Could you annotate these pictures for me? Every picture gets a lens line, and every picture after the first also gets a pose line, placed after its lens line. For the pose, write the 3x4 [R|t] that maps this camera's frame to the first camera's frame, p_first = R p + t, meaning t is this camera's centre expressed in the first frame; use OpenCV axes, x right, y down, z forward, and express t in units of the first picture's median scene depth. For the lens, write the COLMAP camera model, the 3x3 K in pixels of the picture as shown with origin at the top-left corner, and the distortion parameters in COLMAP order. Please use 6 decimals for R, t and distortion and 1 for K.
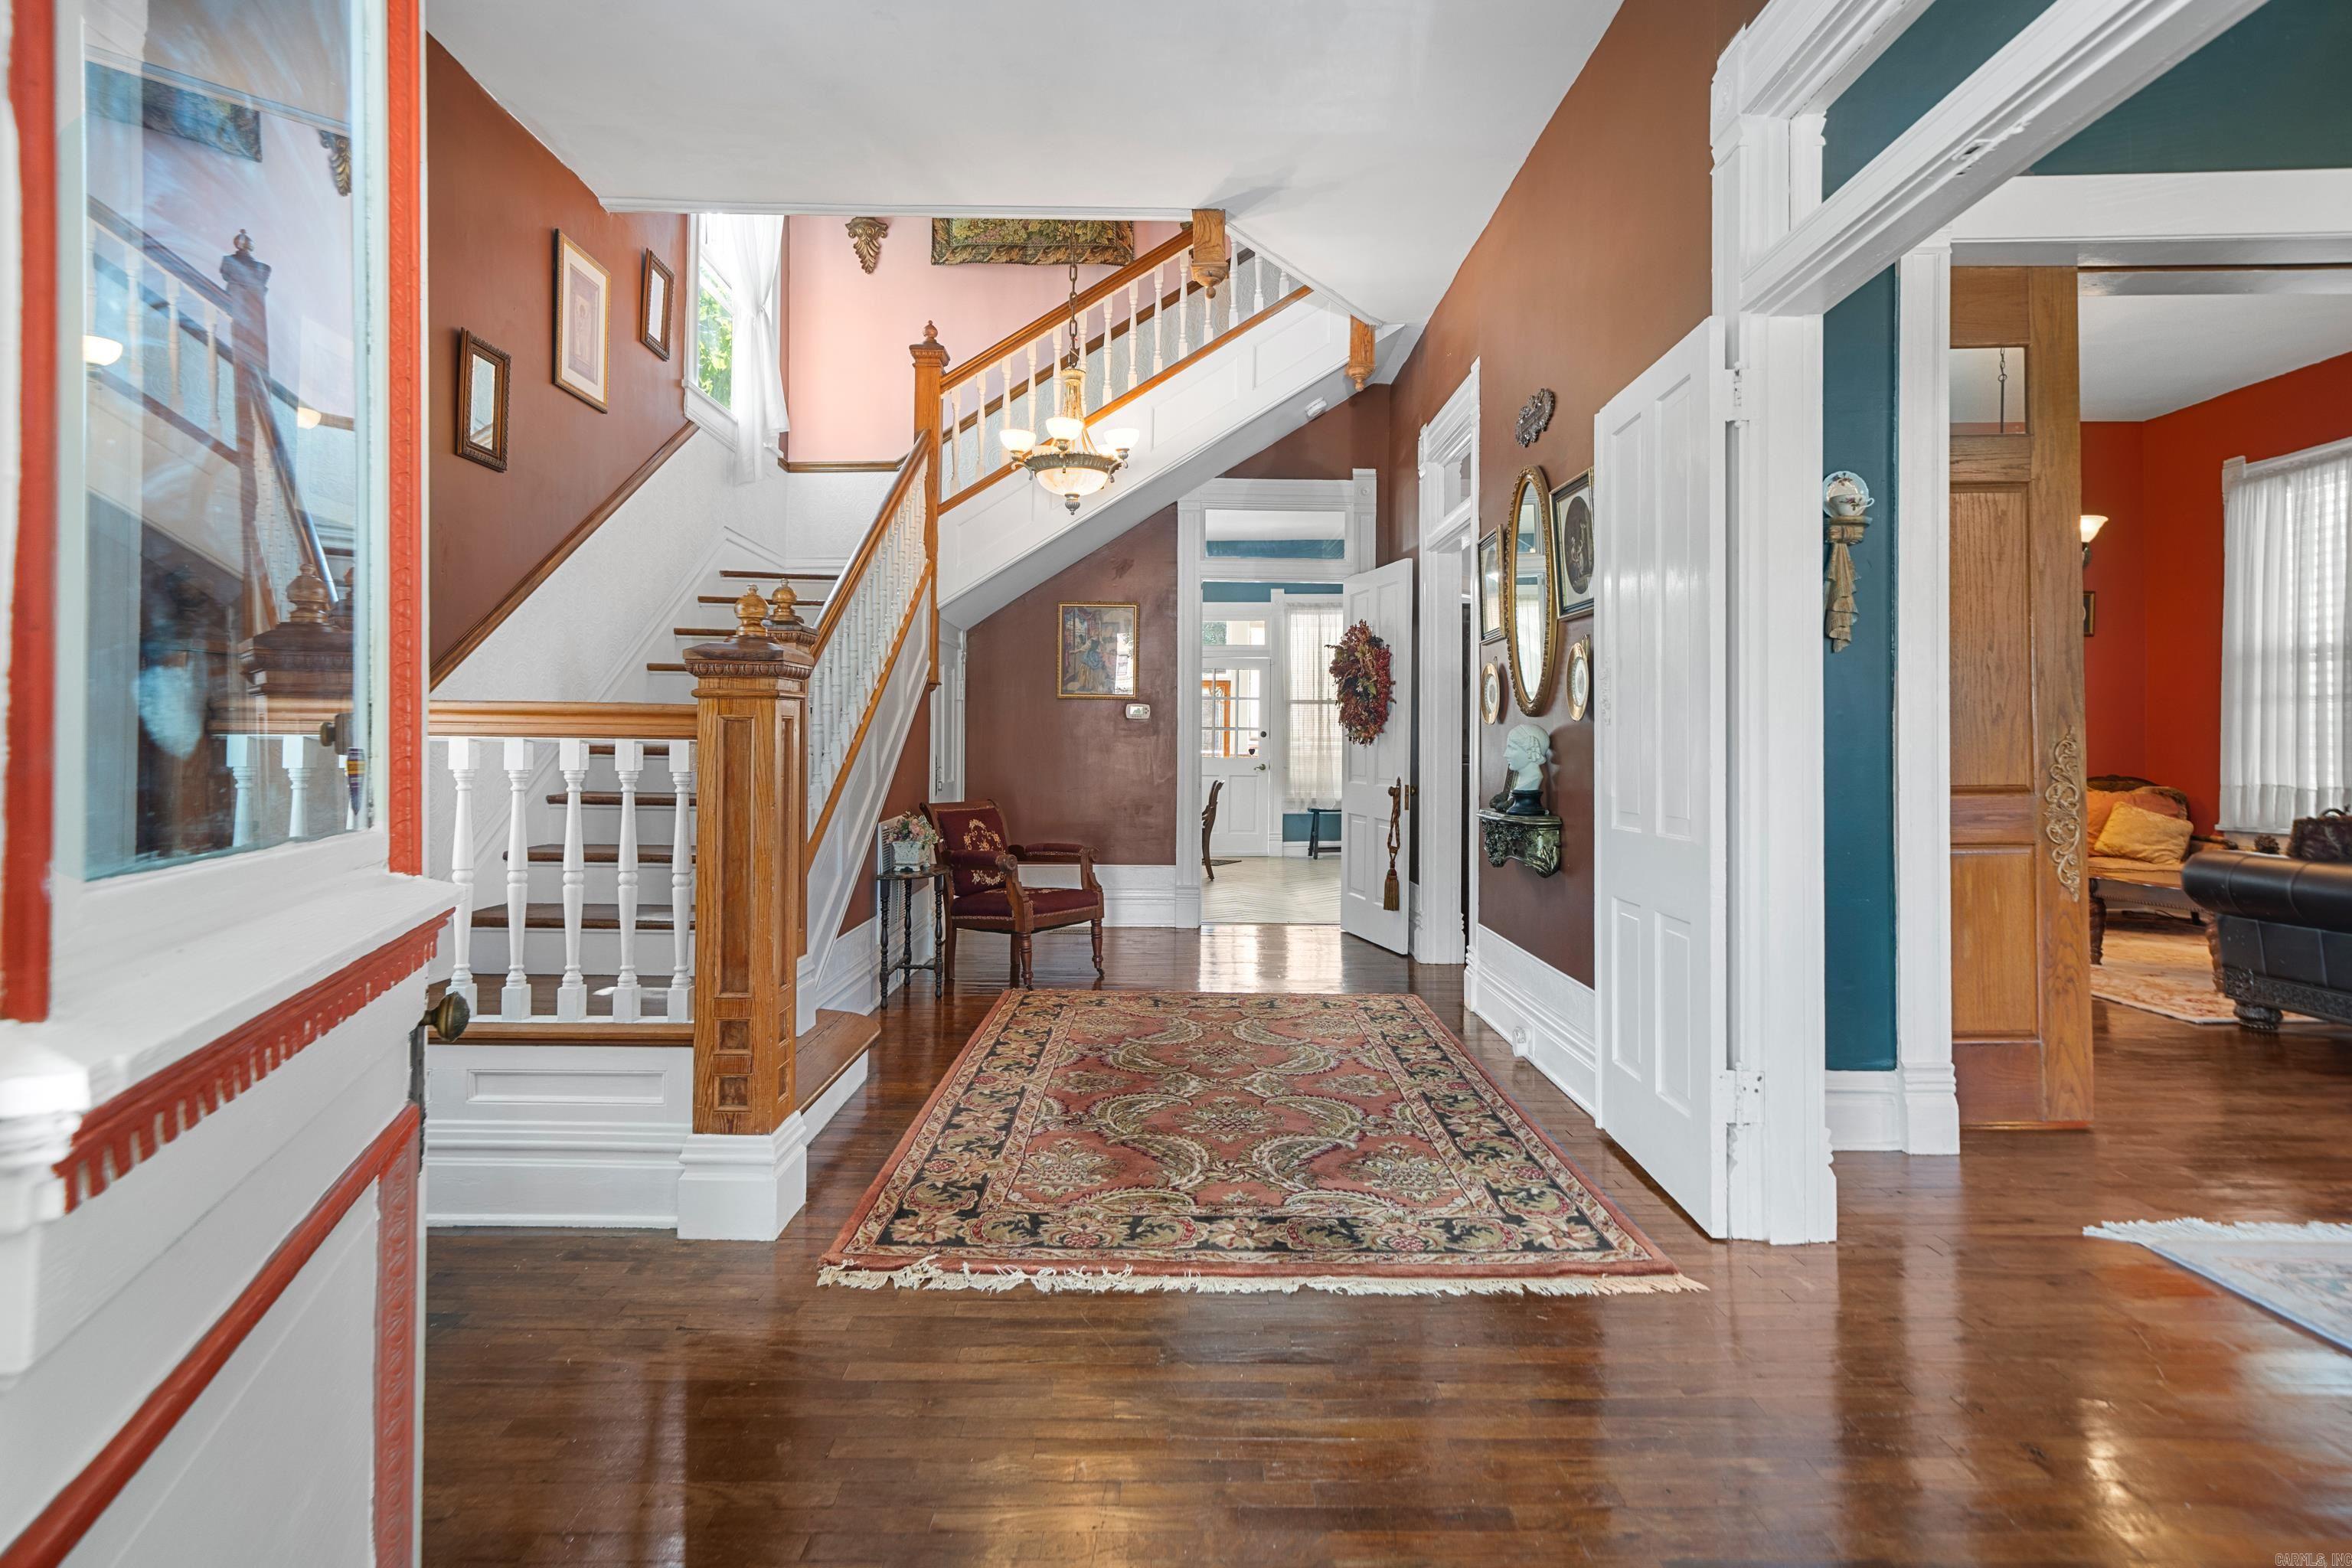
lens RADIAL K [[1132.4, 0, 1174.3], [0, 1132.4, 749.9], [0, 0, 1]] dist [0.003862, 0.000058]
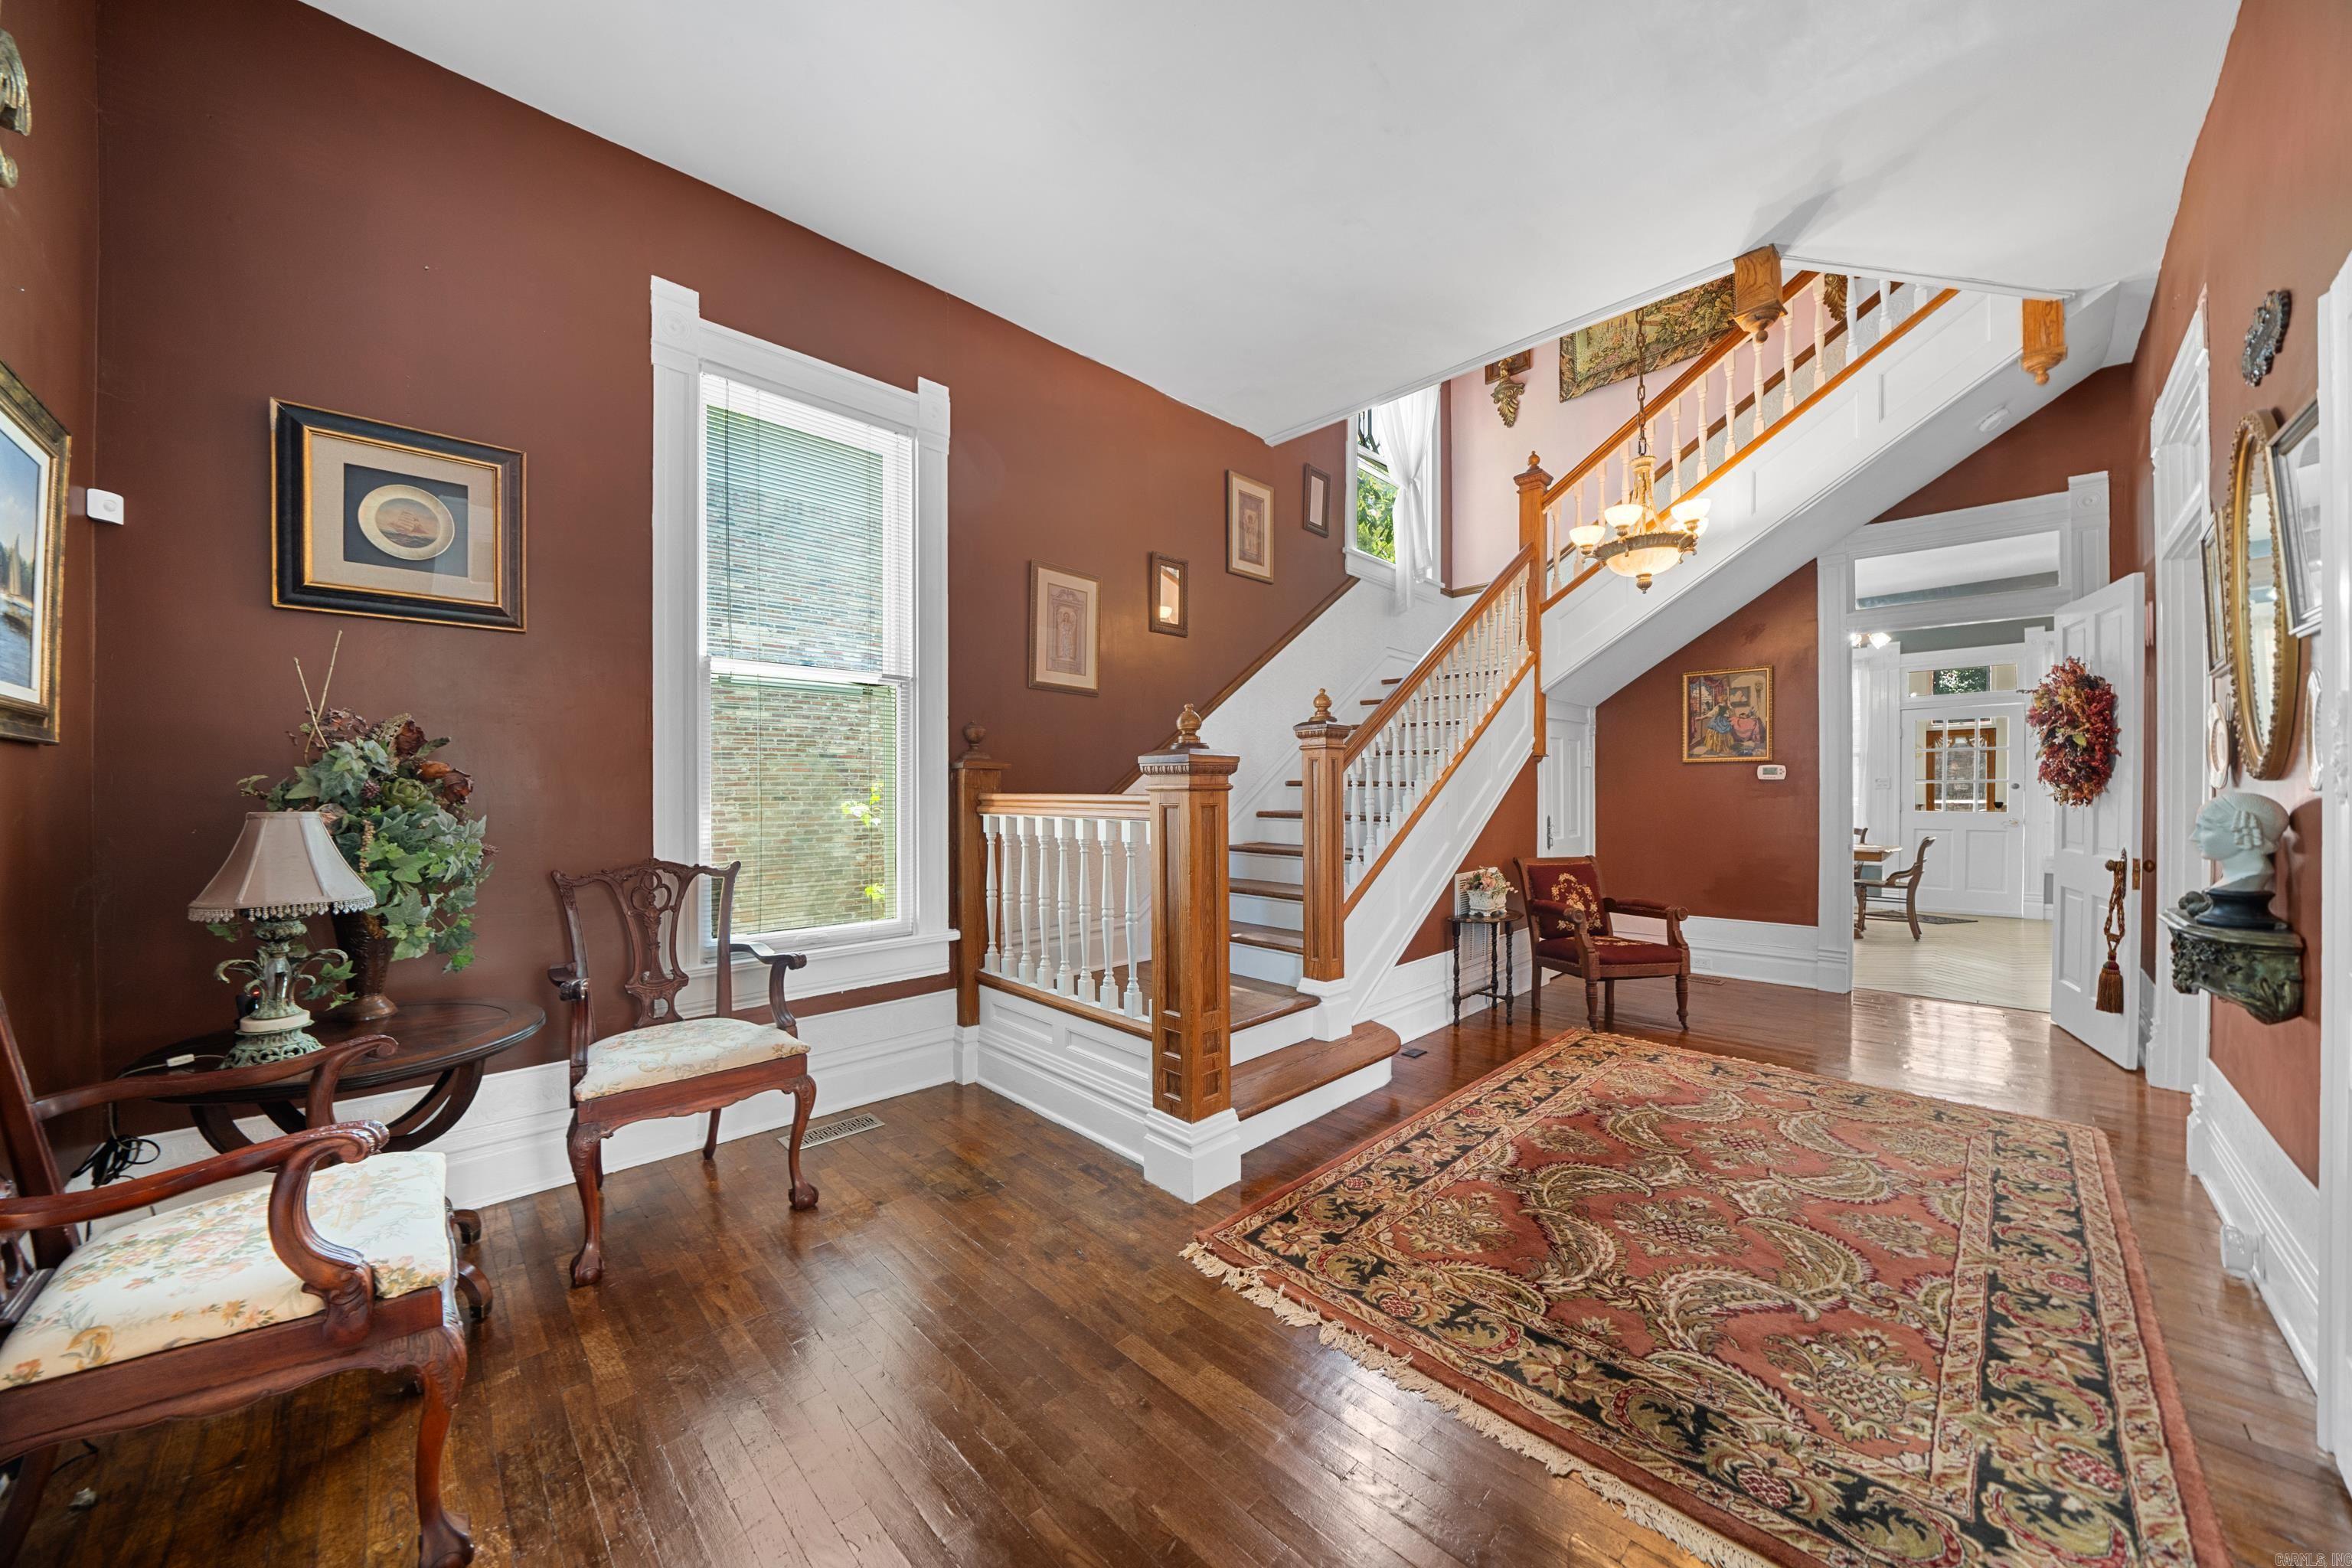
lens RADIAL K [[807.7, 0, 1172.1], [0, 807.7, 812.3], [0, 0, 1]] dist [-0.041499, 0.005799]
pose [[0.697208, 0.006129, -0.716842, 0.182295], [0.006932, 0.999859, 0.015291, -0.022680], [0.716835, -0.015630, 0.697068, 0.213233]]
